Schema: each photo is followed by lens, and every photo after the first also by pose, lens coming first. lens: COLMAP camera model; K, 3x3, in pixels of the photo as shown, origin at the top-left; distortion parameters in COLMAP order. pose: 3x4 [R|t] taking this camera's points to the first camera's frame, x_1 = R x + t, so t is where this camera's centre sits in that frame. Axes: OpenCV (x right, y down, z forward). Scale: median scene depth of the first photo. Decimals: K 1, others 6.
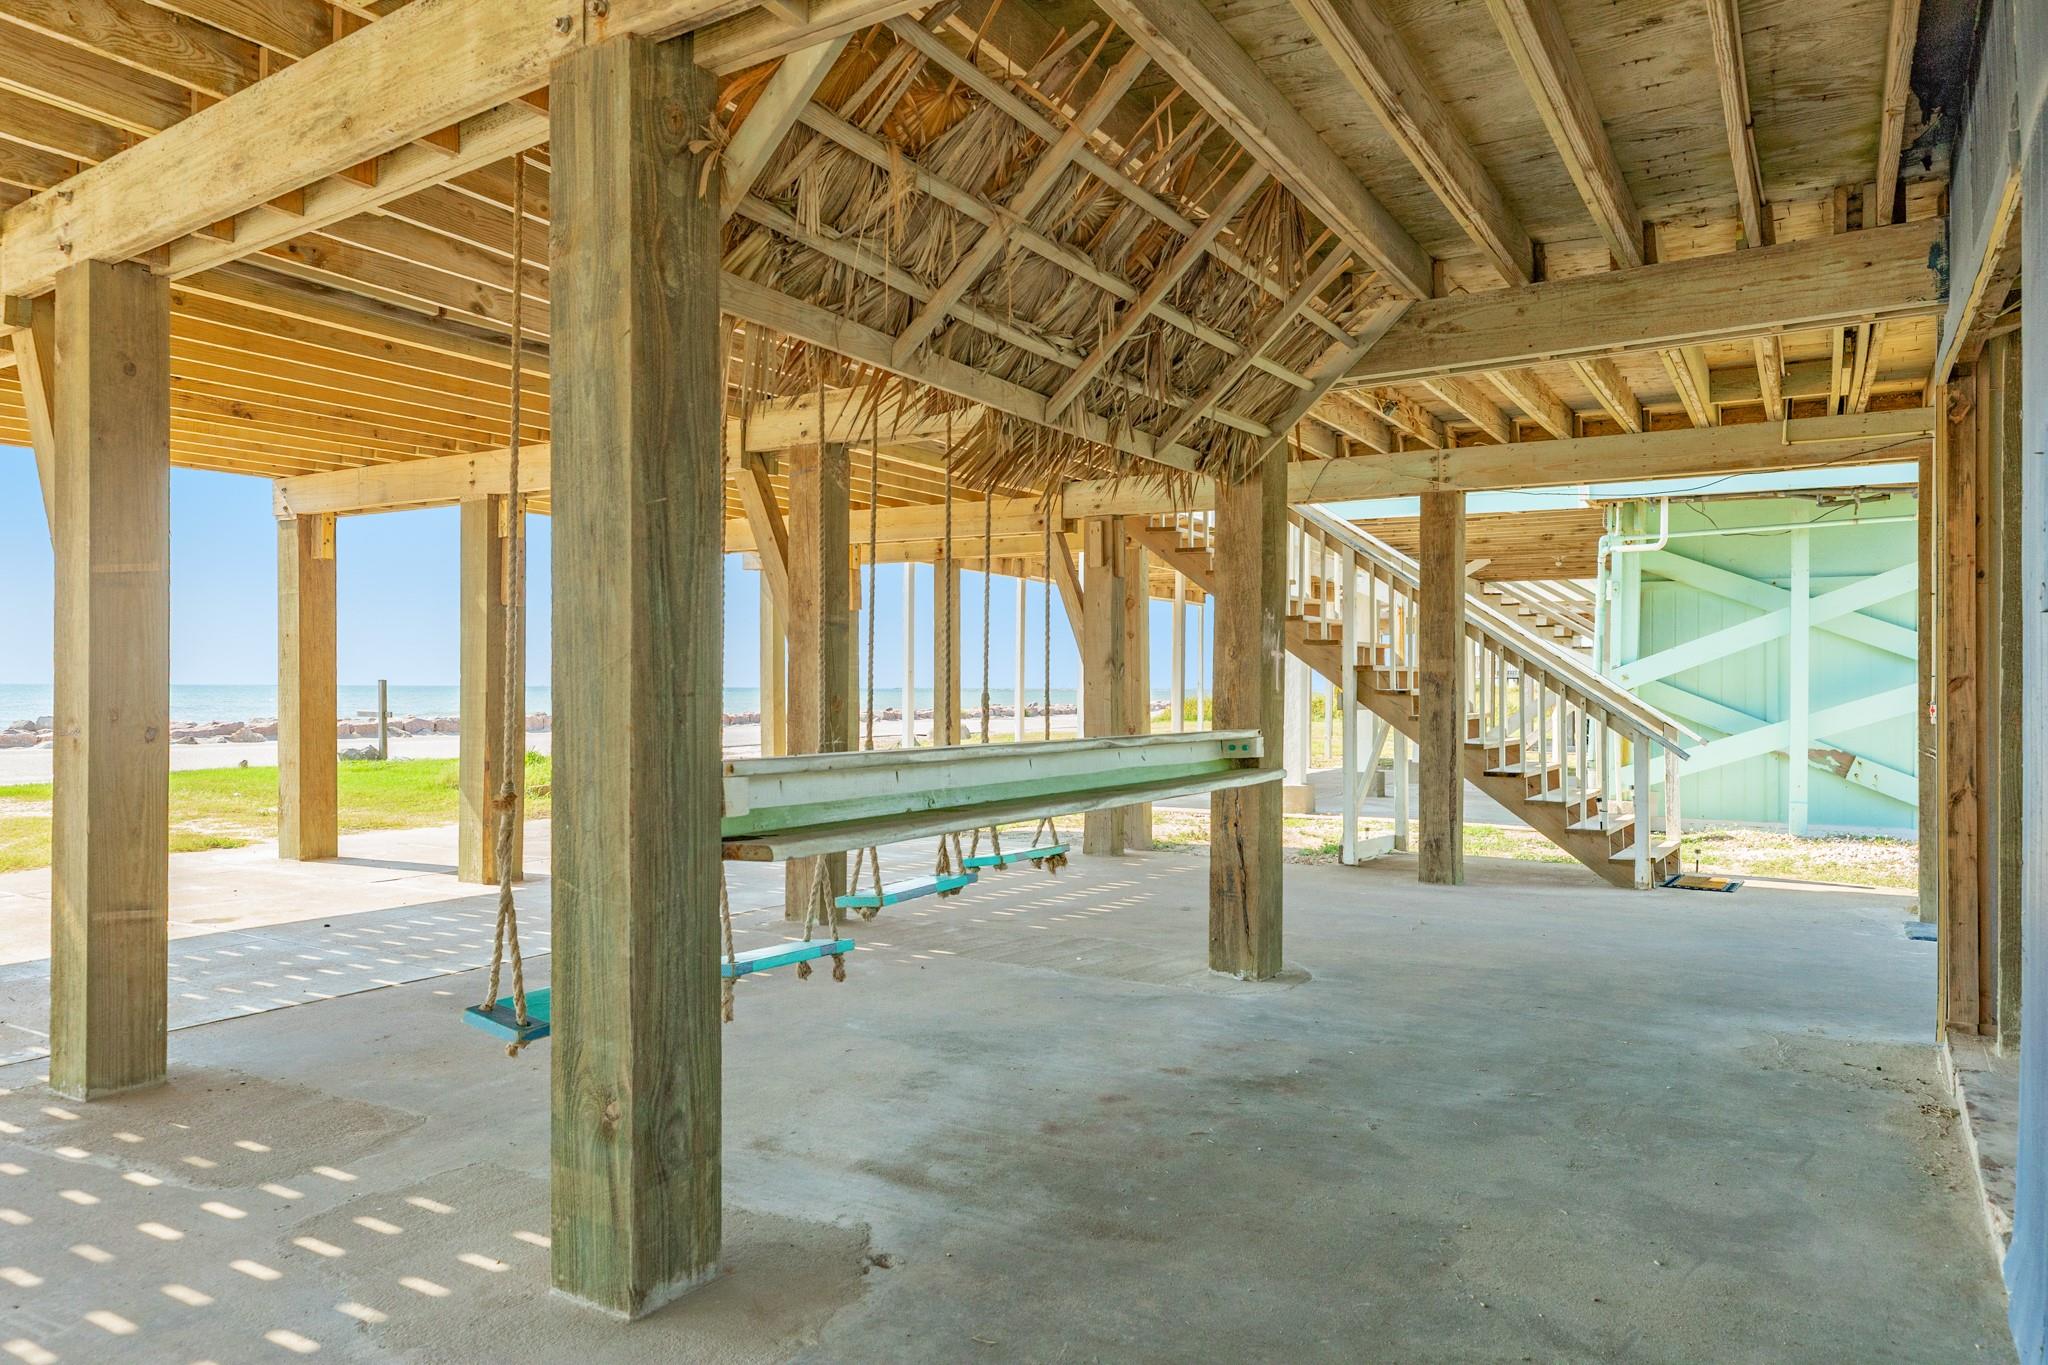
lens RADIAL K [[1361.9, 0, 1019.8], [0, 1361.9, 690.5], [0, 0, 1]] dist [-0.005512, -0.003249]
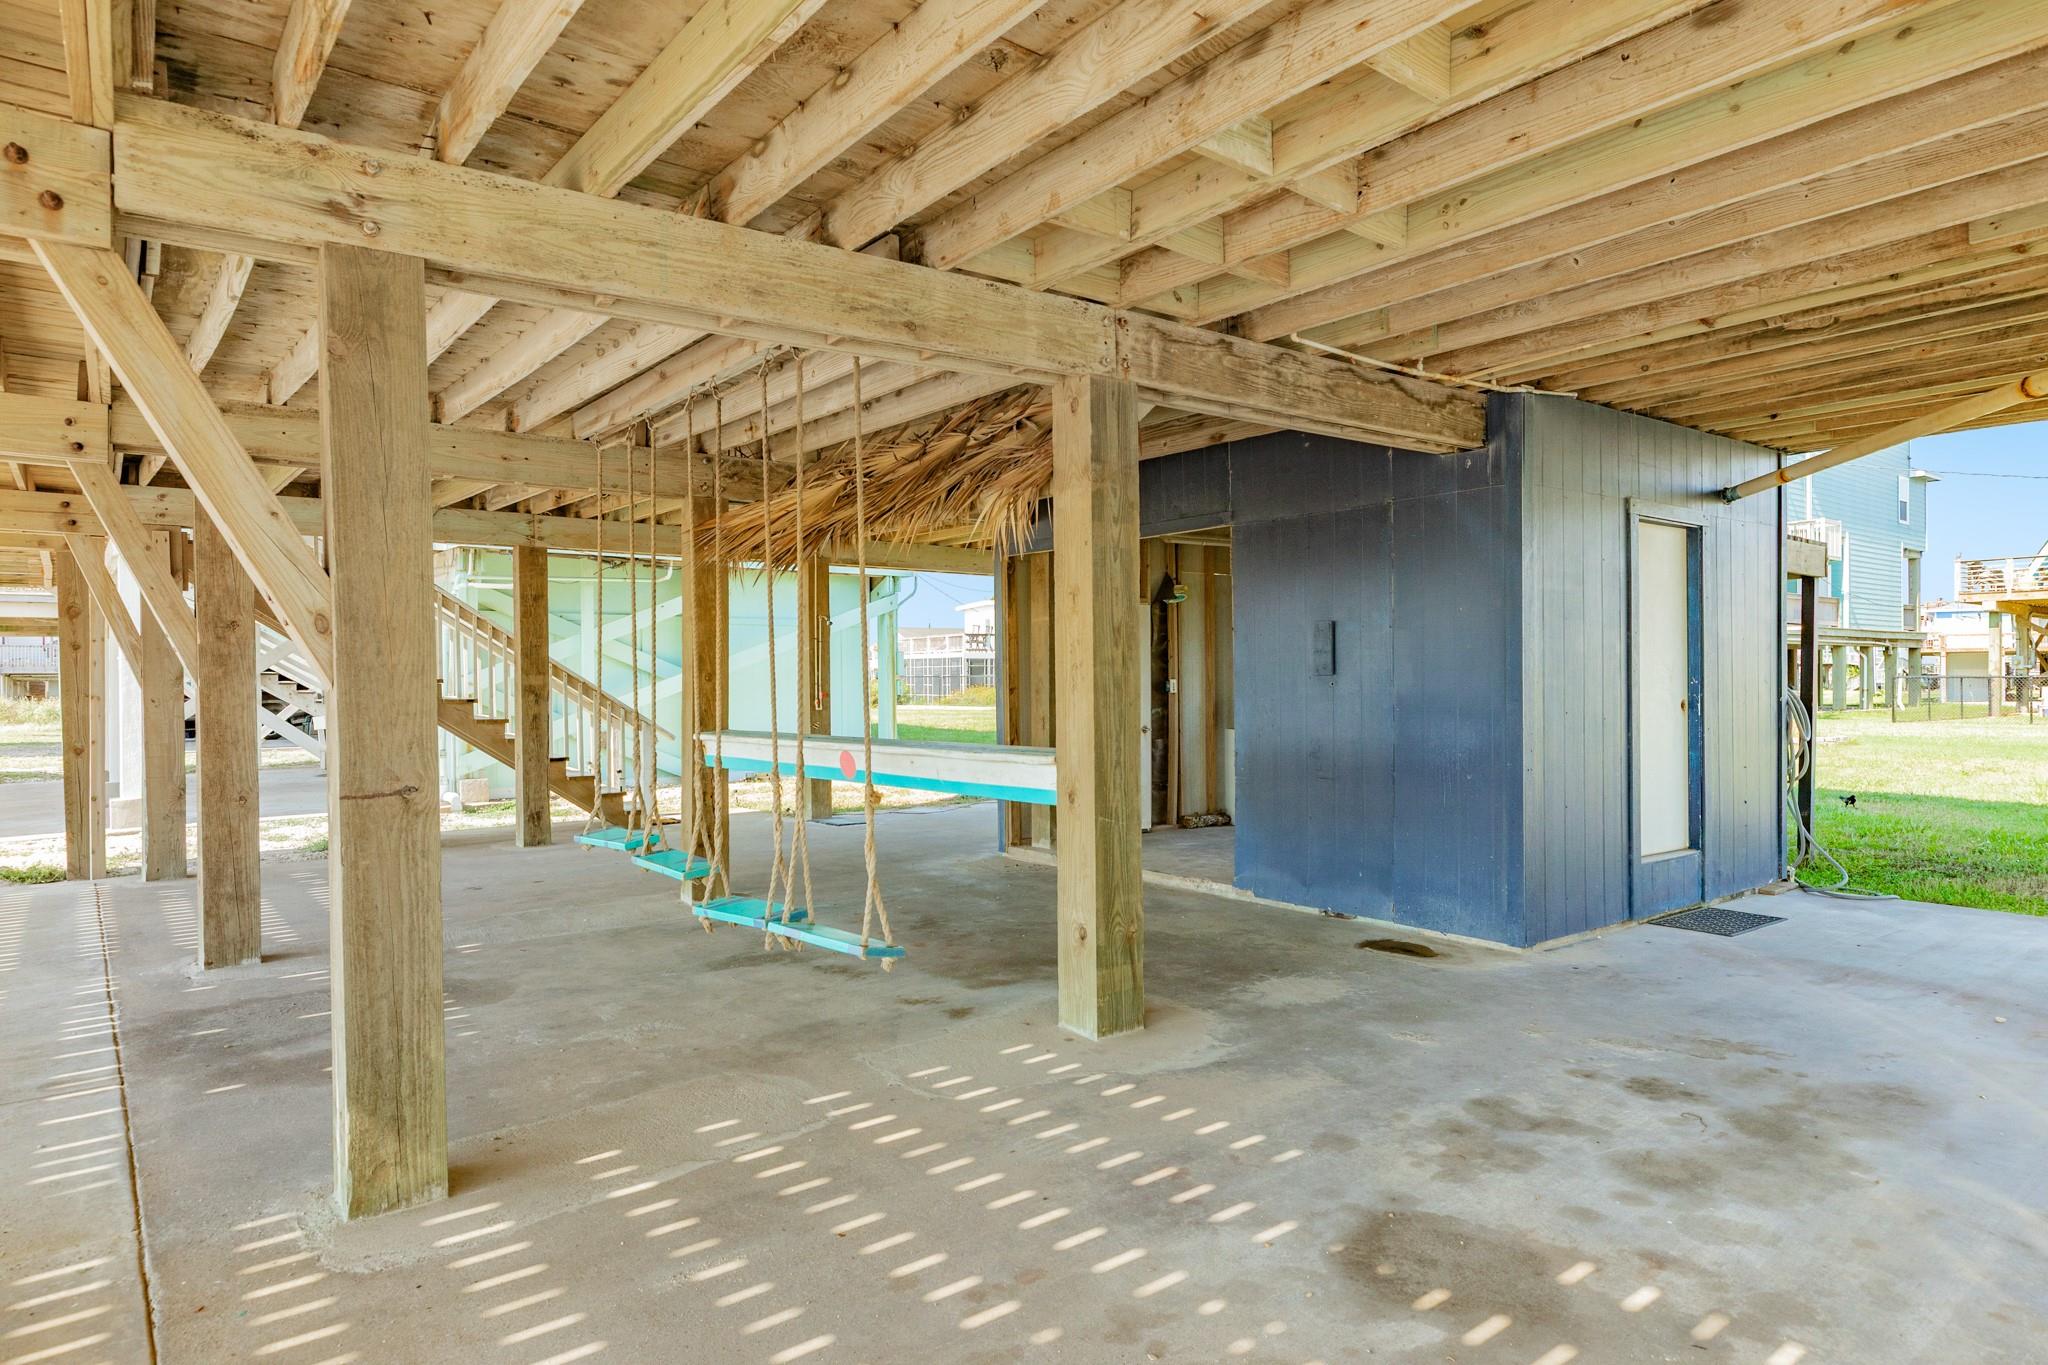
lens RADIAL K [[1168.5, 0, 1019.7], [0, 1168.5, 679.5], [0, 0, 1]] dist [-0.001554, -0.000118]
pose [[0.347322, -0.009596, 0.937697, -1.218274], [0.012506, 0.999906, 0.005601, -0.038984], [-0.937663, 0.009781, 0.347409, 0.356046]]
